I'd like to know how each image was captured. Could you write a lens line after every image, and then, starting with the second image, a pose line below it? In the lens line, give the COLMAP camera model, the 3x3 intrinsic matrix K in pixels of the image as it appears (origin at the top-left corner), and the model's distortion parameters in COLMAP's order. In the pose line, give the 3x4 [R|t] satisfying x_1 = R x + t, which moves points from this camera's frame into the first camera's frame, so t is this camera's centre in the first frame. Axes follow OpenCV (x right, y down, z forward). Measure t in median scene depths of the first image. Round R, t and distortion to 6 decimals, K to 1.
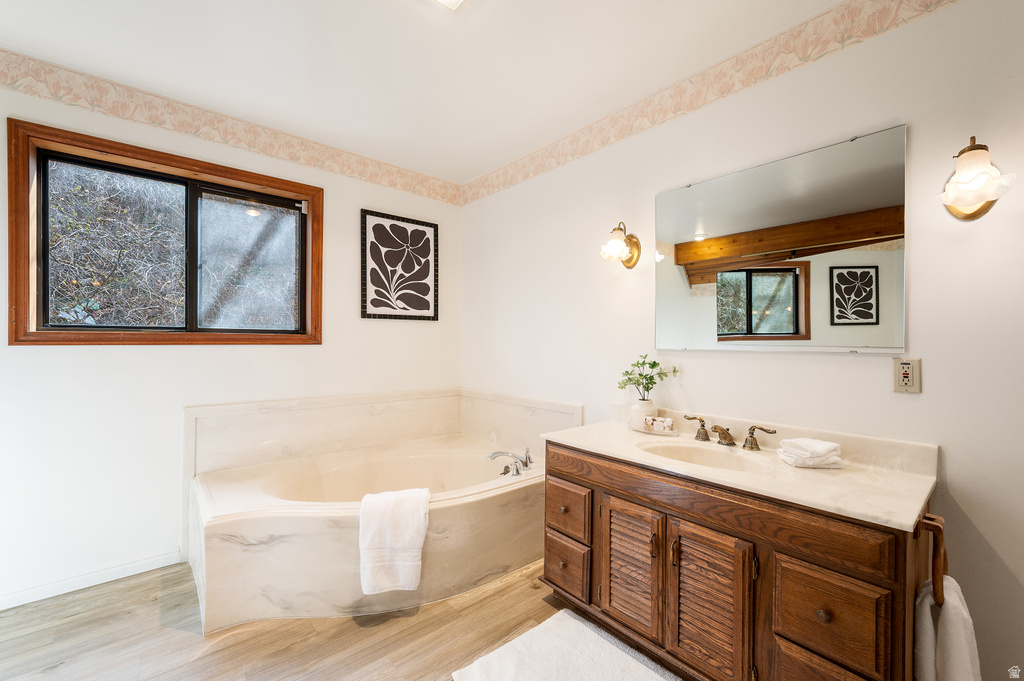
lens RADIAL K [[417.2, 0, 511.9], [0, 417.2, 336.7], [0, 0, 1]] dist [-0.000924, -0.000110]
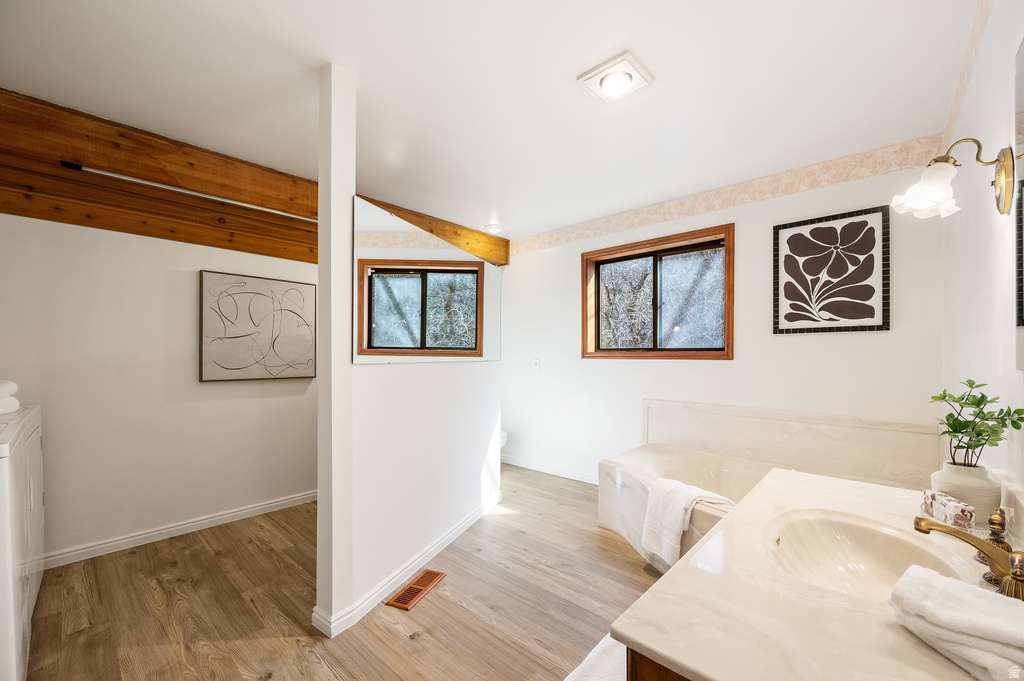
lens RADIAL K [[410.7, 0, 512.0], [0, 410.7, 340.5], [0, 0, 1]] dist [-0.000399, -0.000088]
pose [[0.117854, -0.036207, -0.992371, 0.549081], [0.013231, 0.999304, -0.034889, -0.002655], [0.992943, -0.009018, 0.118251, 0.249870]]
